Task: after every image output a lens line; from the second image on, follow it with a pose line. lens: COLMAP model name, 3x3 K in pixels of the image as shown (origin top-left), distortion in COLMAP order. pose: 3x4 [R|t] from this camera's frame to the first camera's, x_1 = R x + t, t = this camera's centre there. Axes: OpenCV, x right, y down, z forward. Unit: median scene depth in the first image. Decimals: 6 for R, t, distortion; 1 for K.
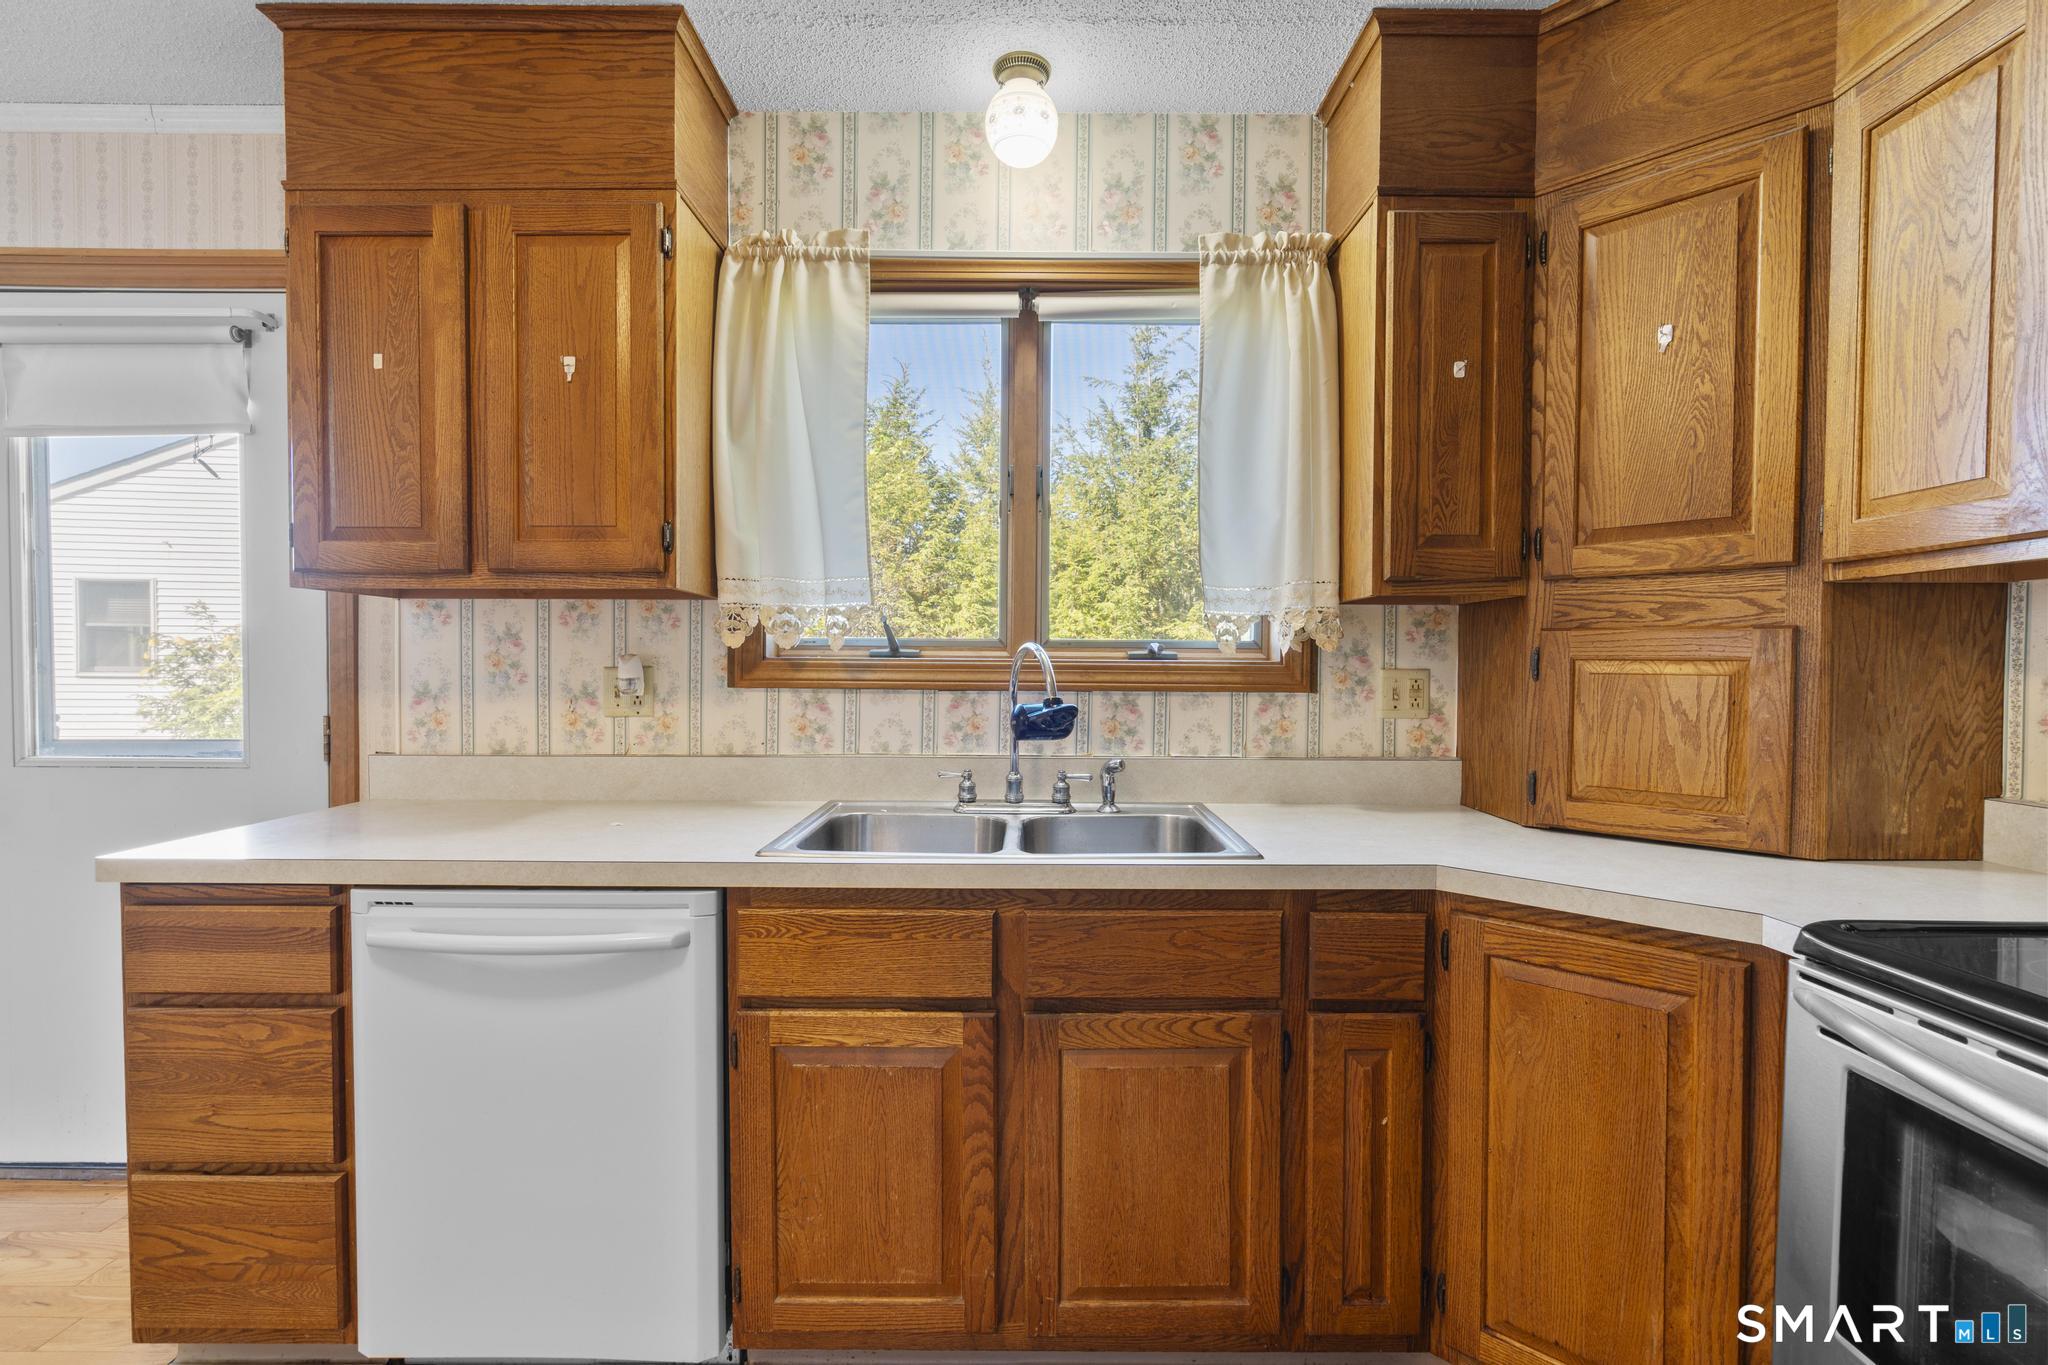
lens RADIAL K [[920.5, 0, 1027.9], [0, 920.5, 688.2], [0, 0, 1]] dist [-0.009473, 0.004454]
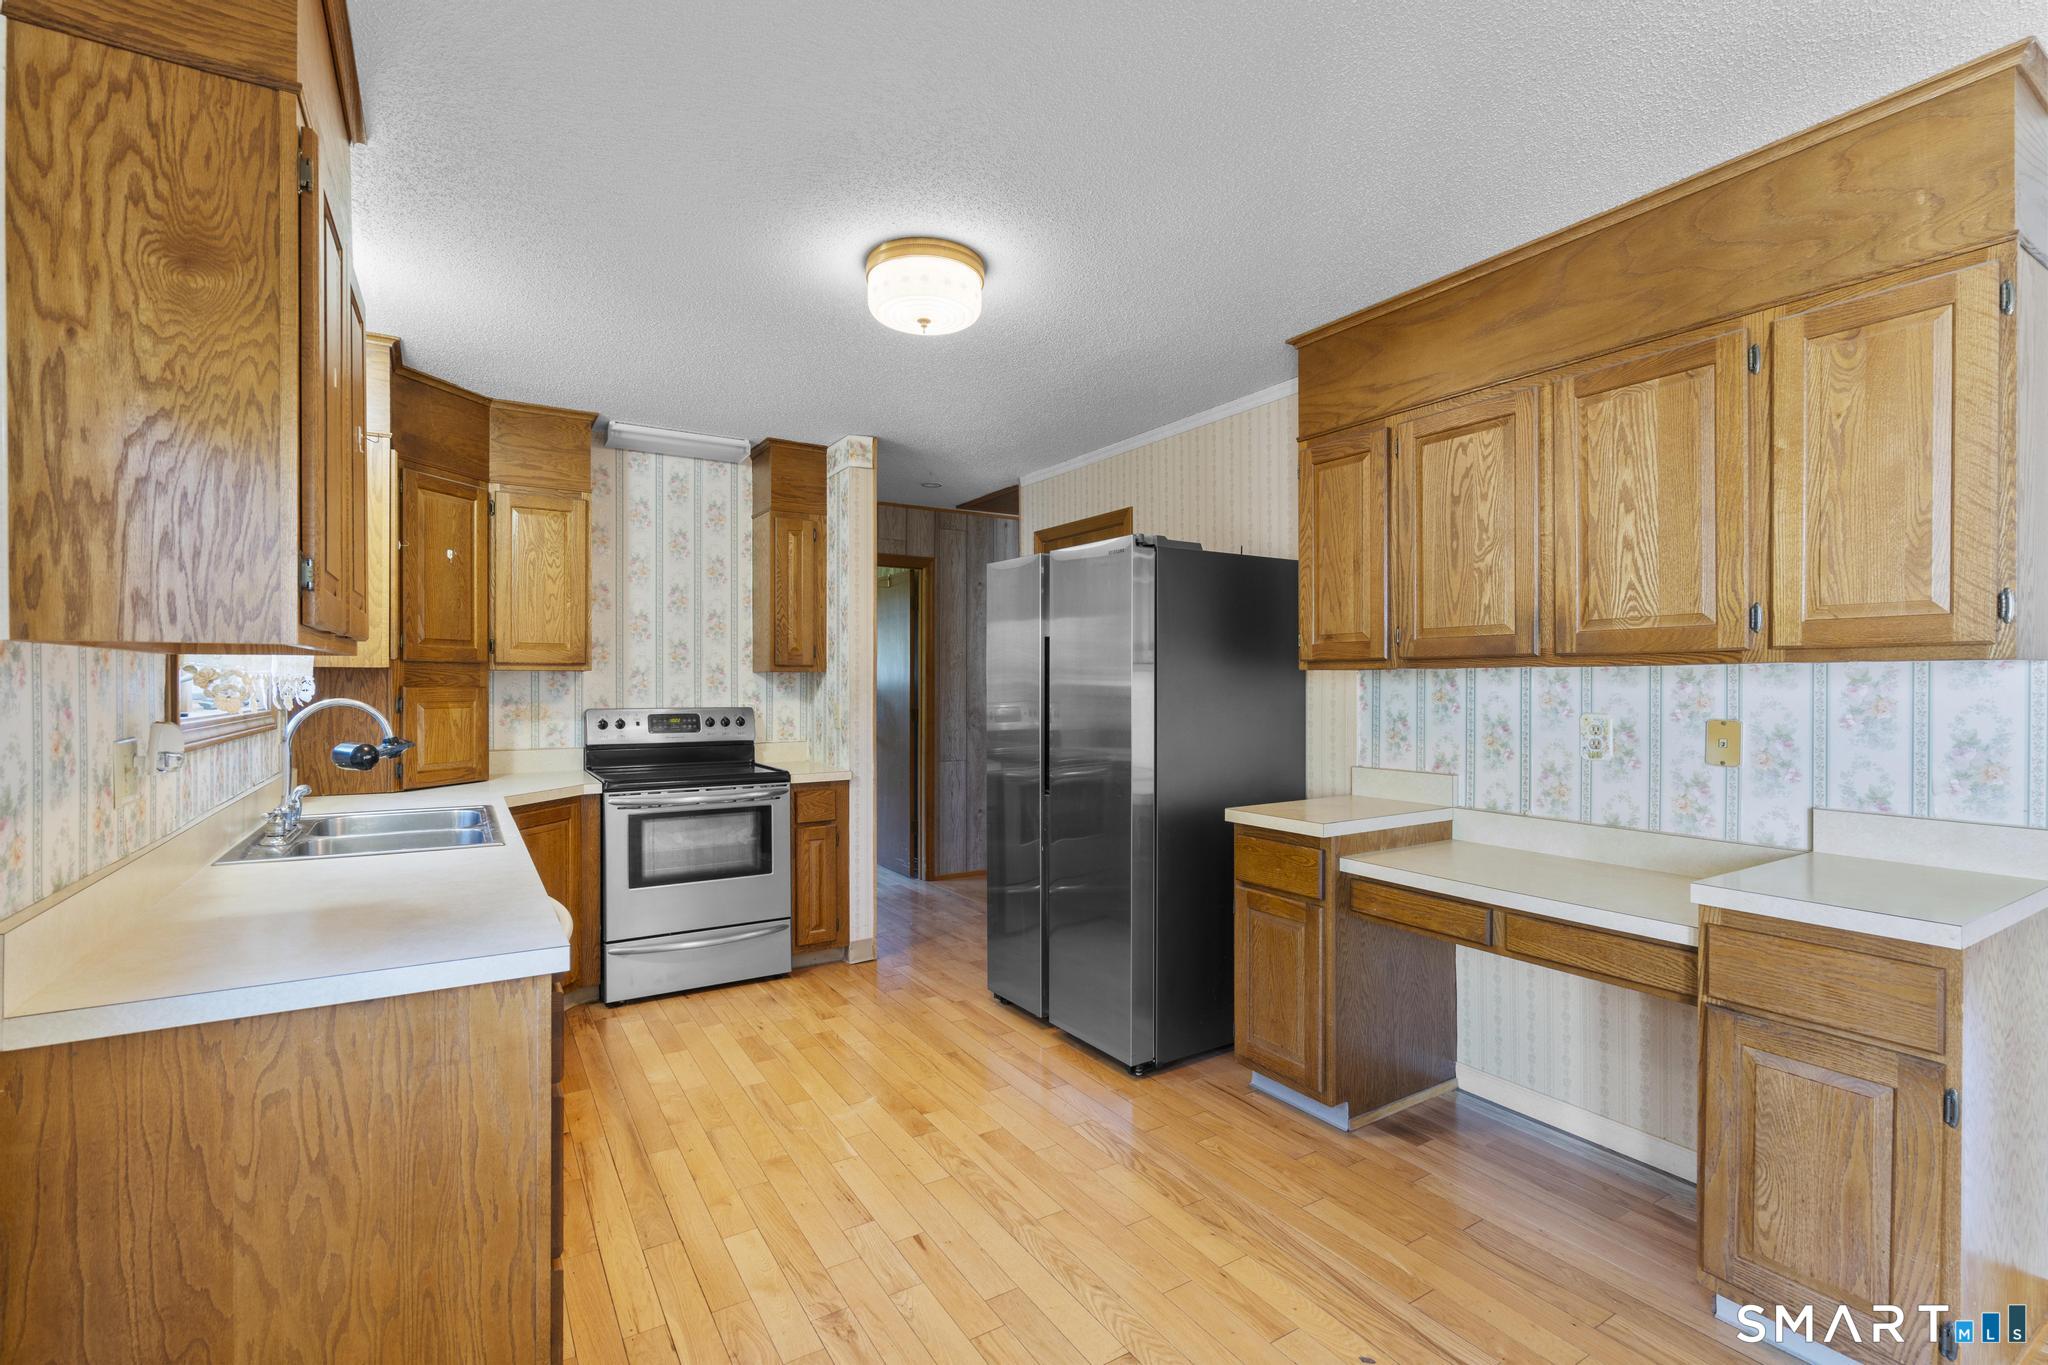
lens RADIAL K [[920.5, 0, 1027.9], [0, 920.5, 687.0], [0, 0, 1]] dist [-0.009473, 0.004454]
pose [[-0.532725, -0.009916, 0.846230, -1.543292], [0.016527, 0.999619, 0.022118, -0.074189], [-0.846127, 0.025768, -0.532358, 0.811213]]
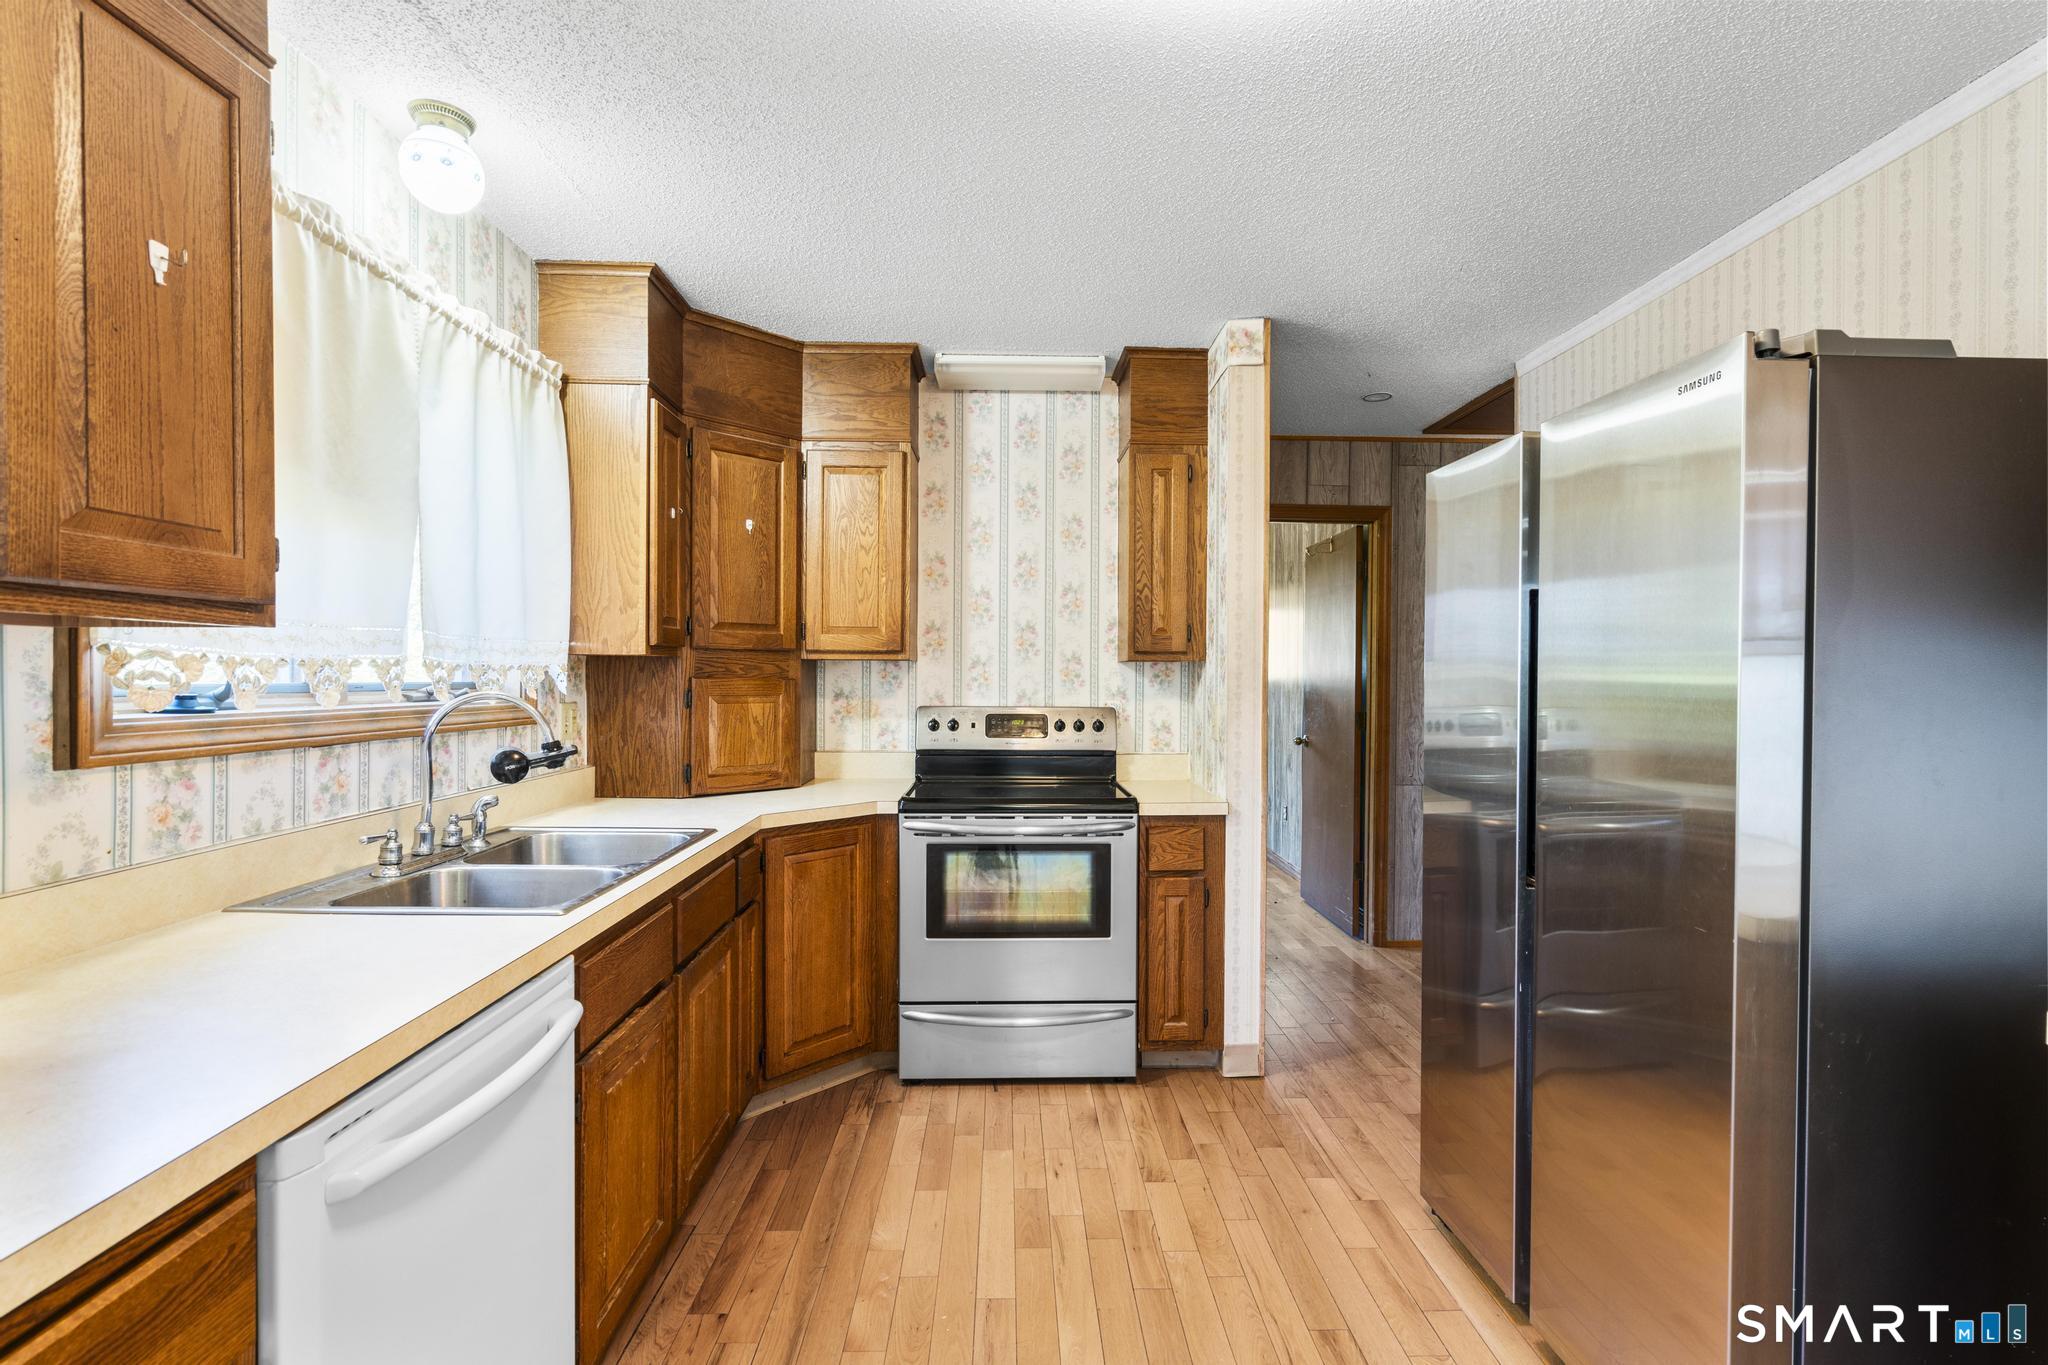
lens RADIAL K [[920.5, 0, 1029.2], [0, 920.5, 688.0], [0, 0, 1]] dist [-0.009473, 0.004454]
pose [[-0.032095, -0.018582, 0.999312, -0.995761], [0.017944, 0.999655, 0.019165, -0.058385], [-0.999324, 0.018547, -0.031750, 0.391775]]
